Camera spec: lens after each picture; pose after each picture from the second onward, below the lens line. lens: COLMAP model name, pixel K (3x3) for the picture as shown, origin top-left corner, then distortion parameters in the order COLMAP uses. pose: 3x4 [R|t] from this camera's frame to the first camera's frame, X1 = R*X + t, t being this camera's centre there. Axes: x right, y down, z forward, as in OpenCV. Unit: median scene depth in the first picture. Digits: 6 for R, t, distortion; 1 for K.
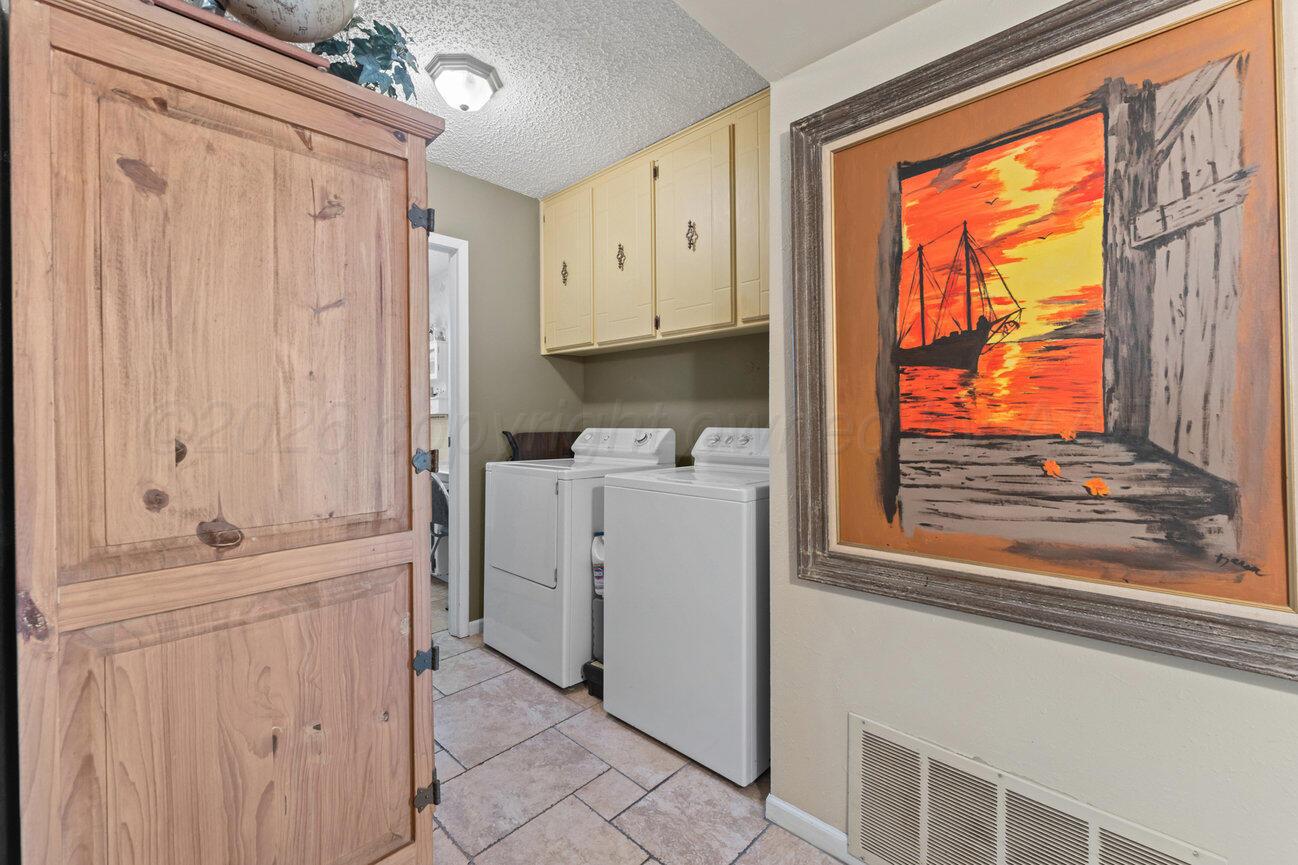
lens RADIAL K [[535.4, 0, 646.8], [0, 535.4, 432.0], [0, 0, 1]] dist [0.003159, -0.000953]
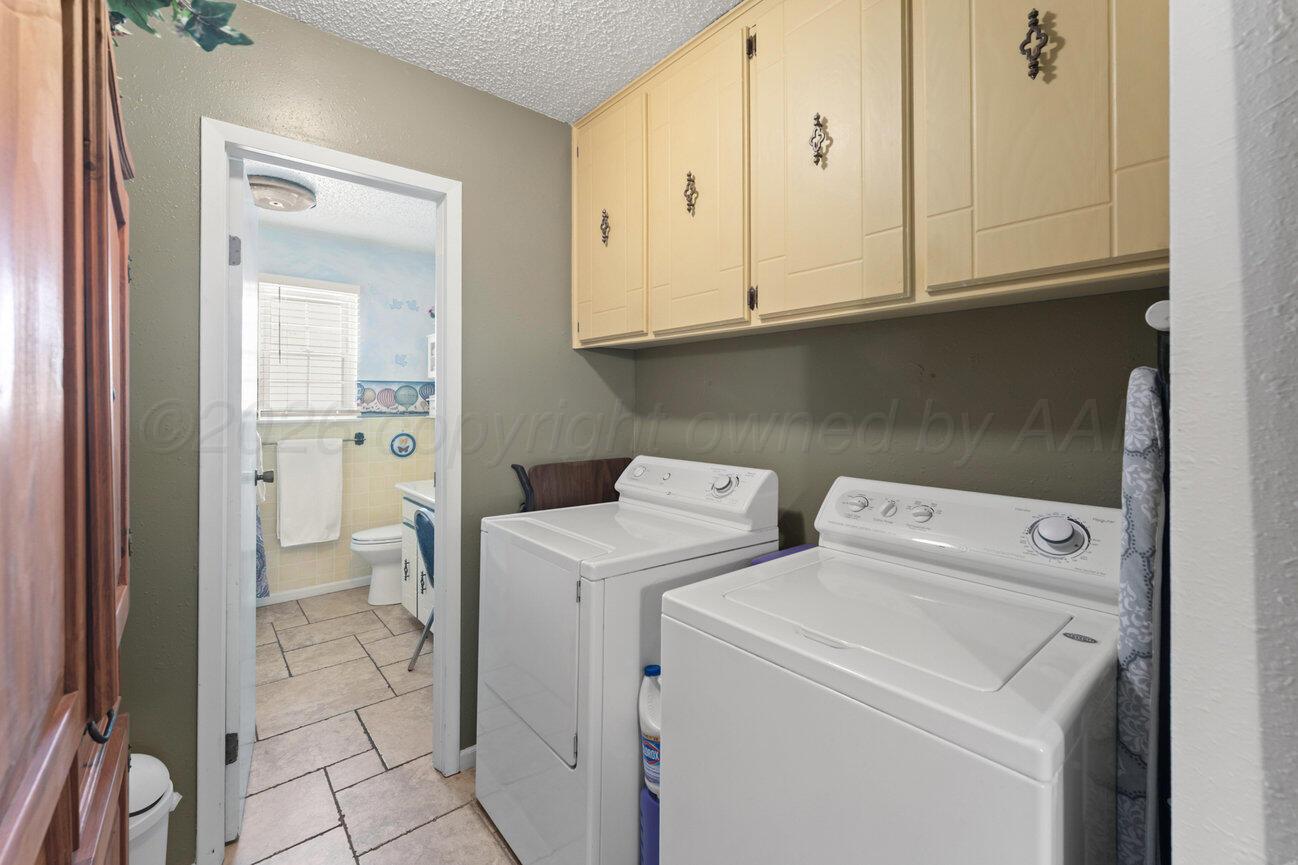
lens RADIAL K [[535.4, 0, 650.8], [0, 535.4, 402.1], [0, 0, 1]] dist [0.003159, -0.000953]
pose [[0.994253, 0.002815, -0.107023, -0.026829], [-0.004748, 0.999830, -0.017808, -0.072620], [0.106954, 0.018214, 0.994097, 0.372696]]
